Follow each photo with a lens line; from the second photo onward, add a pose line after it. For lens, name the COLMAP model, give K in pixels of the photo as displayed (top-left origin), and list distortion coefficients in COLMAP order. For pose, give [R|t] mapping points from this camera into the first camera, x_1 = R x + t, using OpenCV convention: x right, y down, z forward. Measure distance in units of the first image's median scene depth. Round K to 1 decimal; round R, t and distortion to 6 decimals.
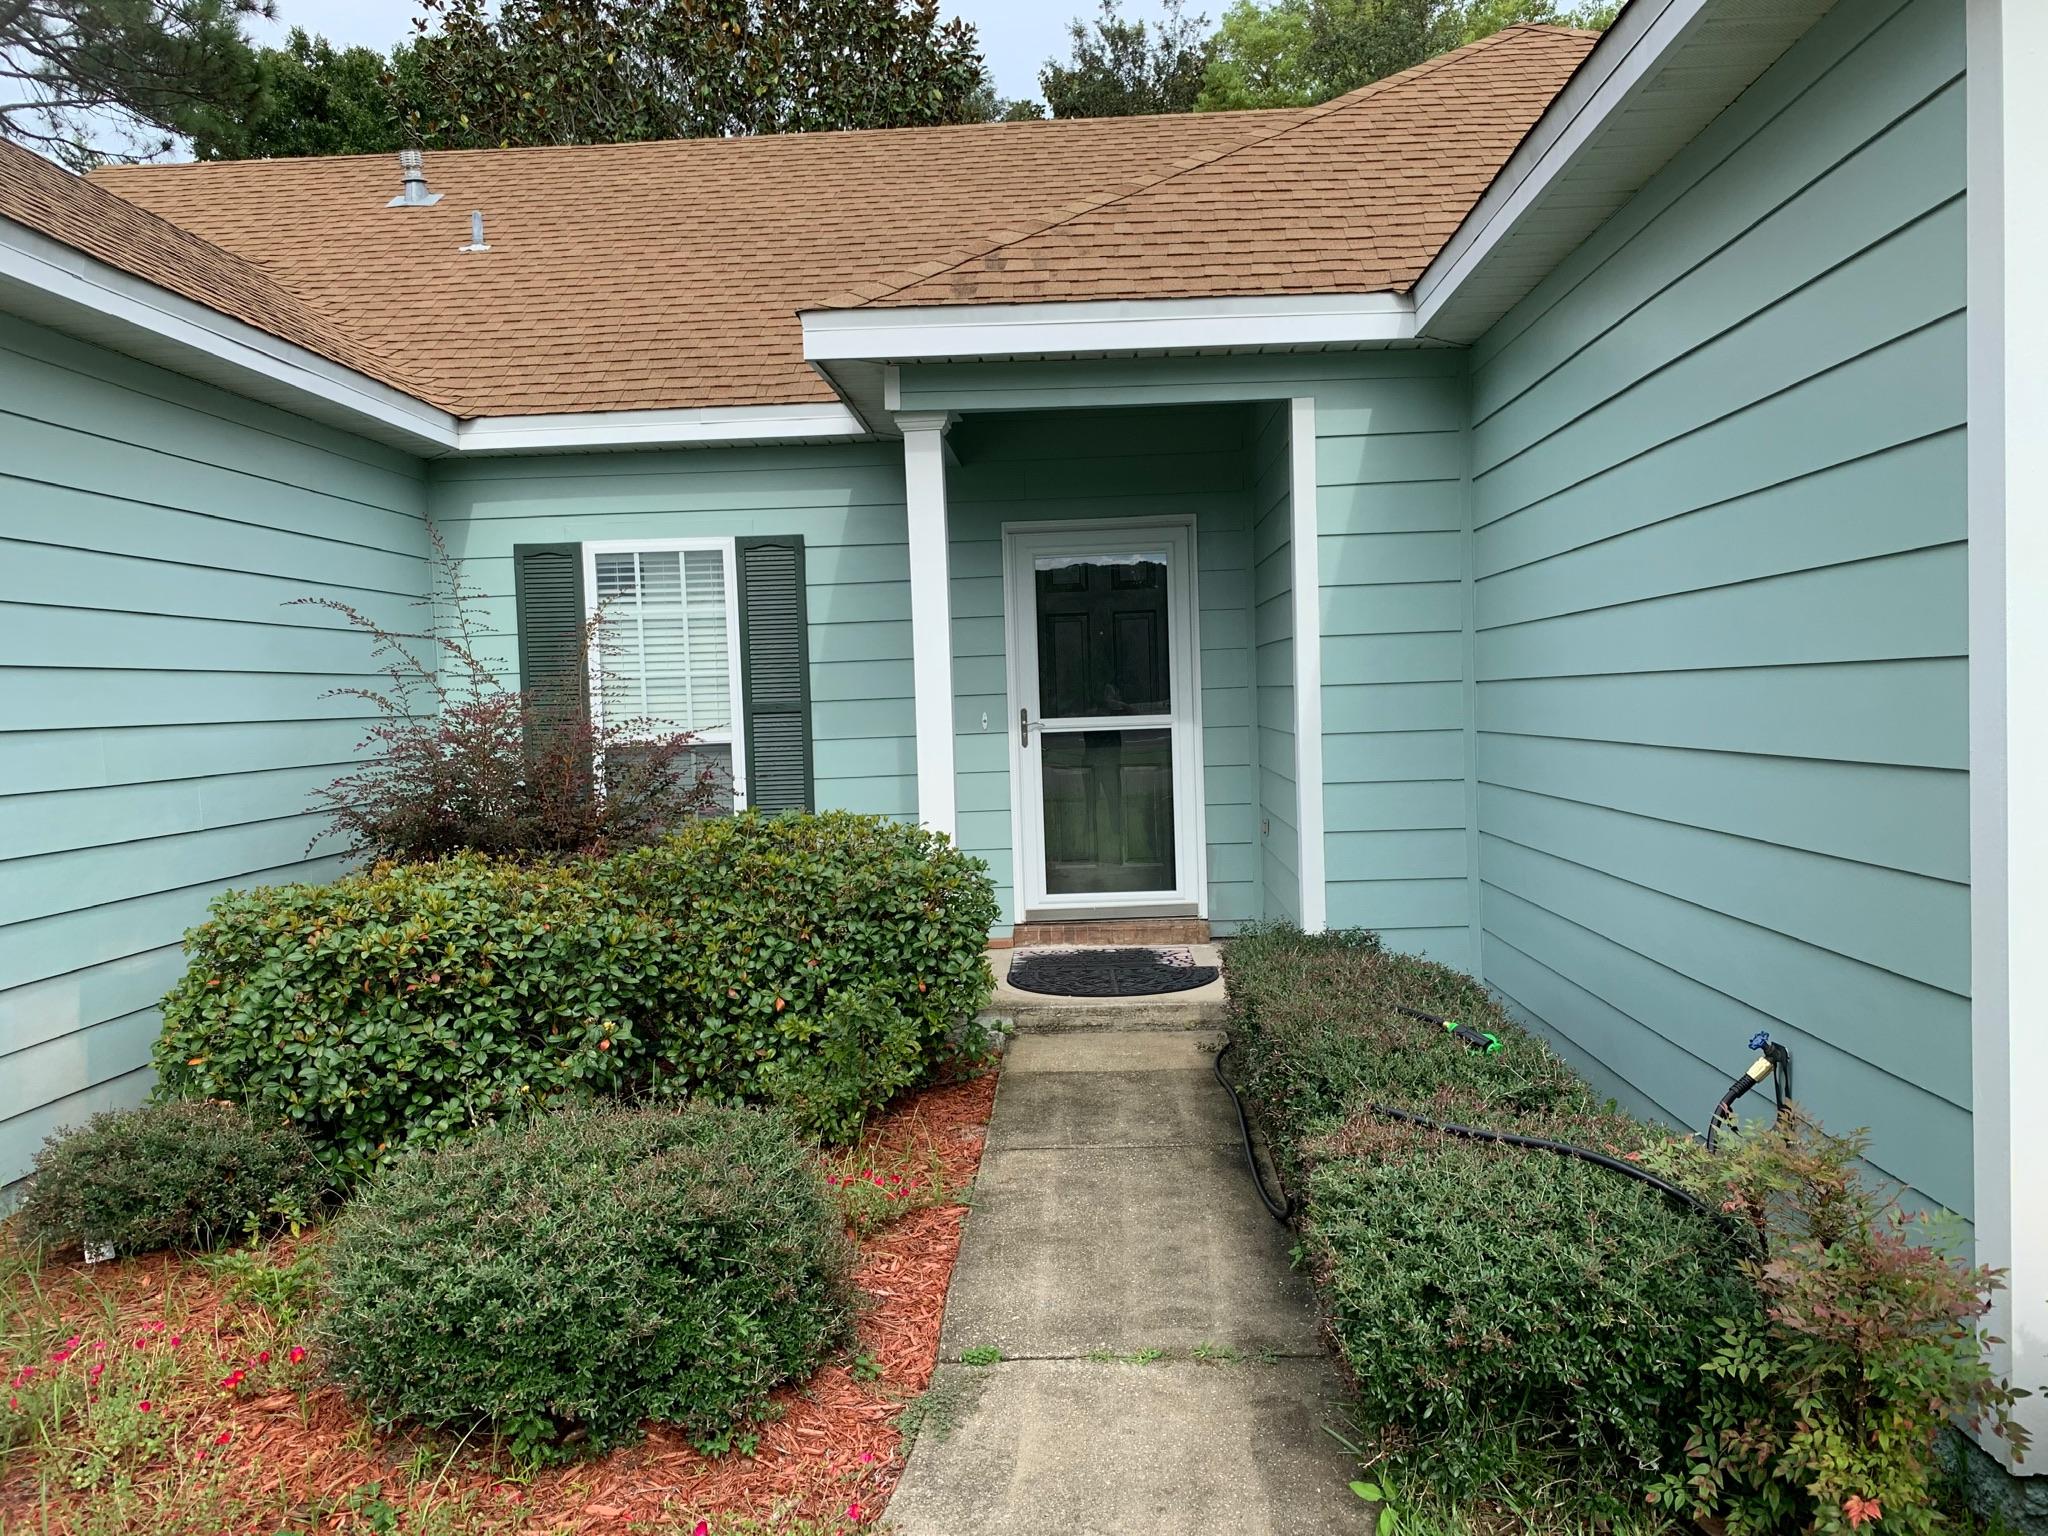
lens RADIAL K [[1569.2, 0, 1026.2], [0, 1569.2, 770.2], [0, 0, 1]] dist [-0.006880, 0.001419]
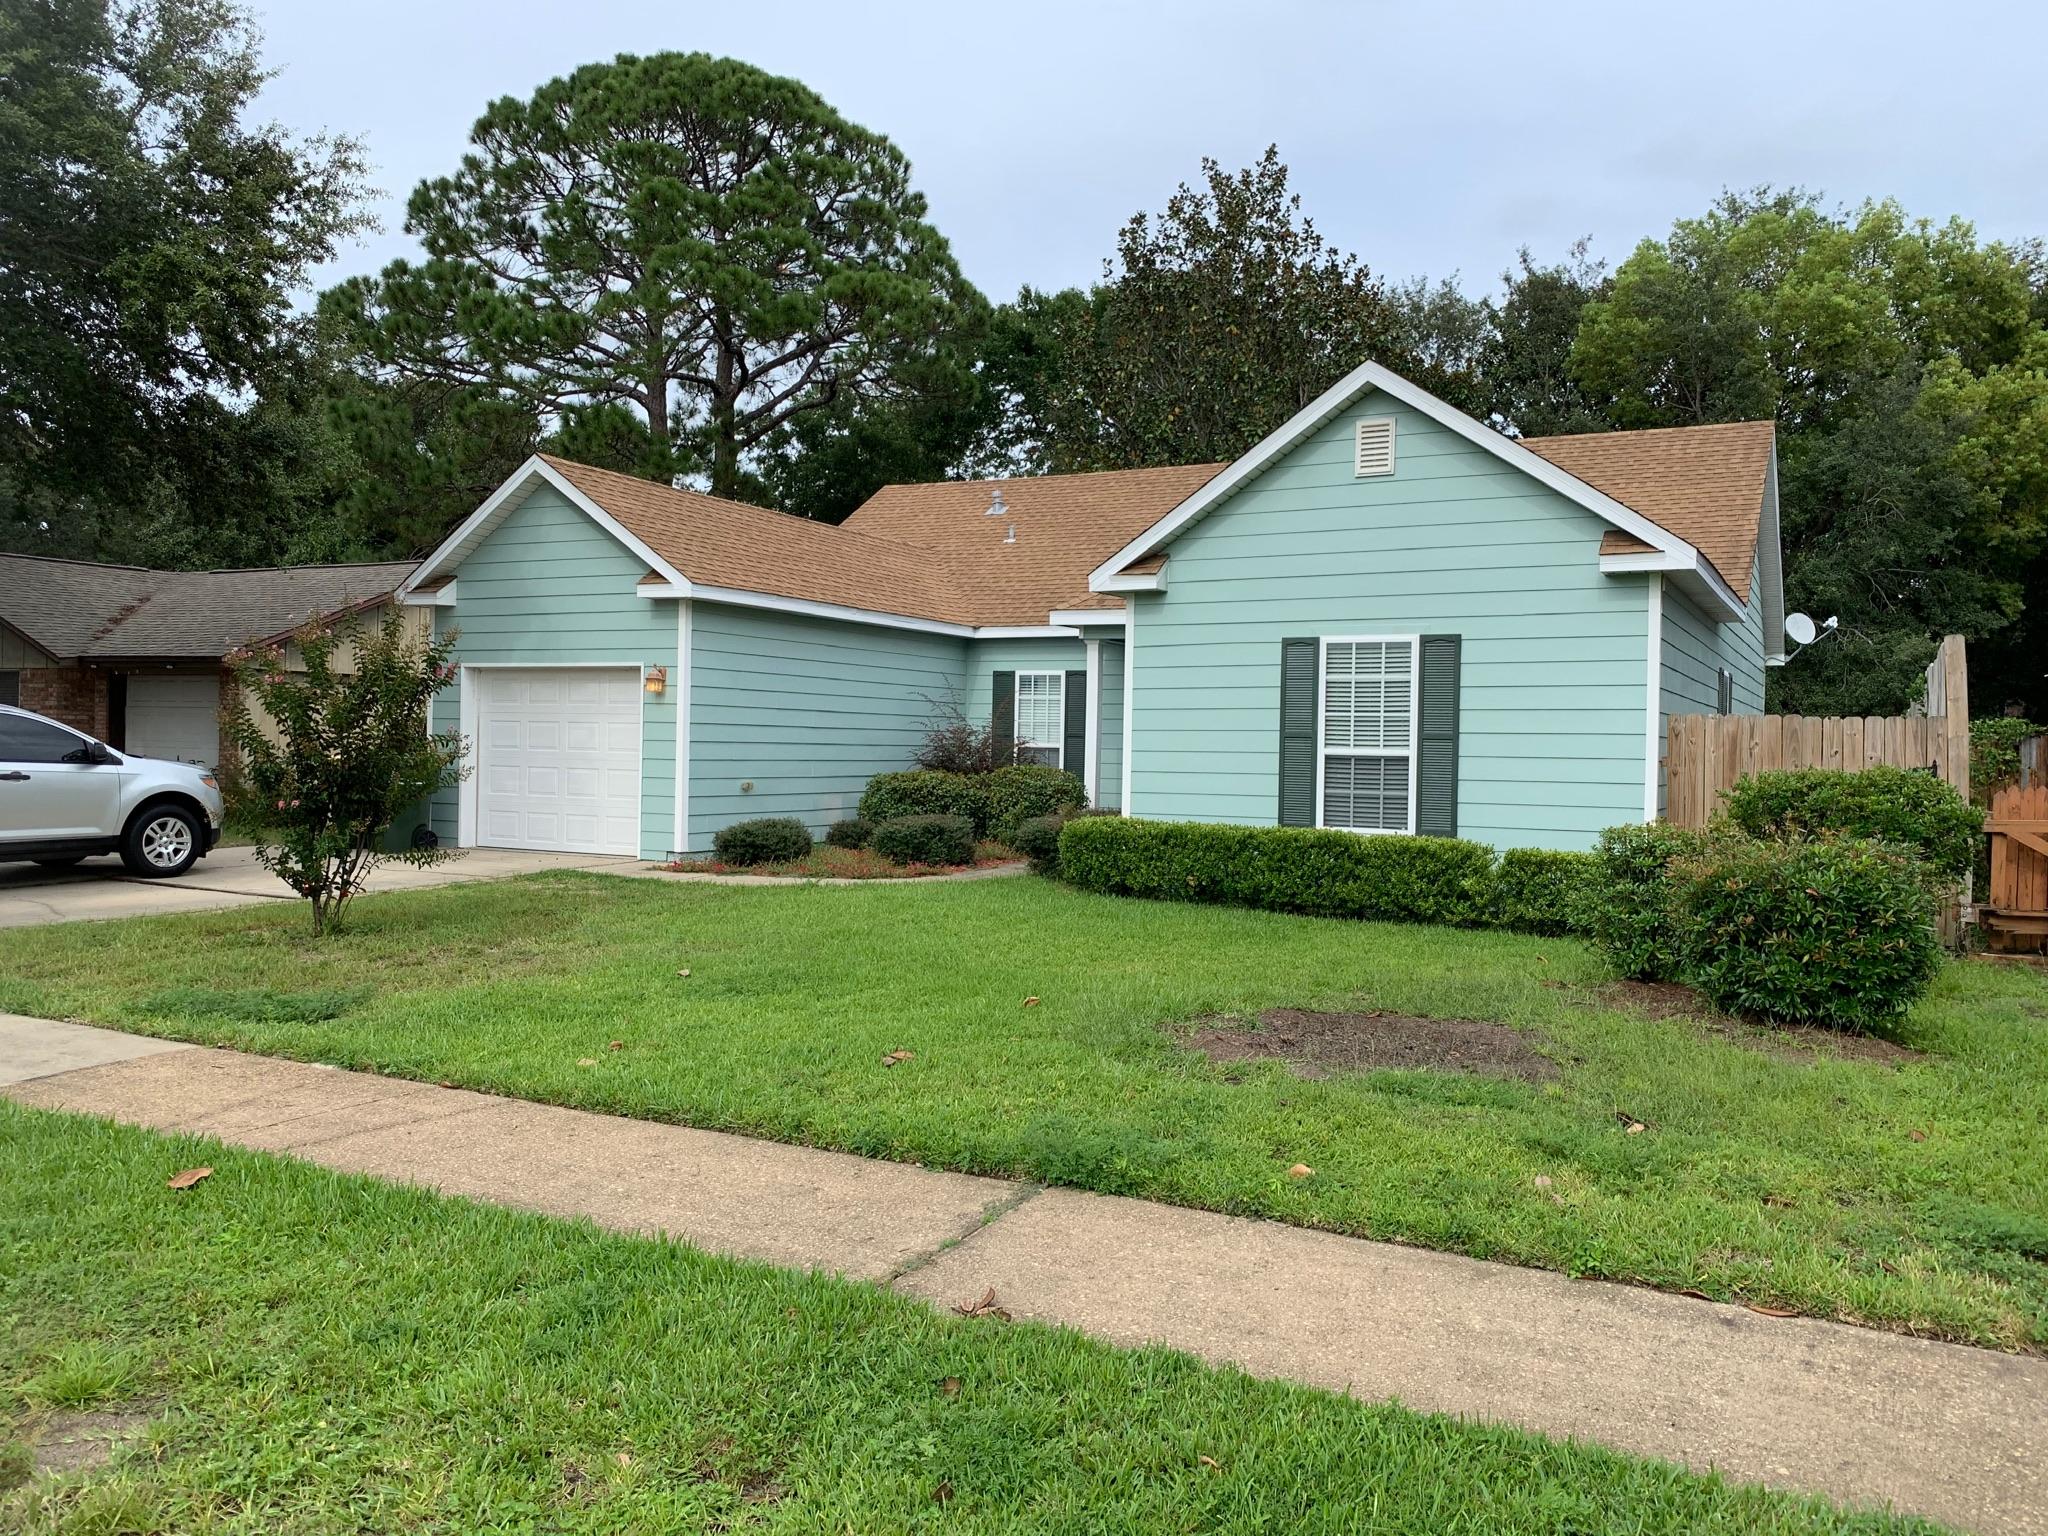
lens RADIAL K [[1569.2, 0, 1024.3], [0, 1569.2, 765.1], [0, 0, 1]] dist [-0.006880, 0.001419]
pose [[0.897315, 0.057707, -0.437602, 0.935262], [-0.071341, 0.997343, -0.014767, 0.056783], [0.435587, 0.044469, 0.899047, -1.437382]]
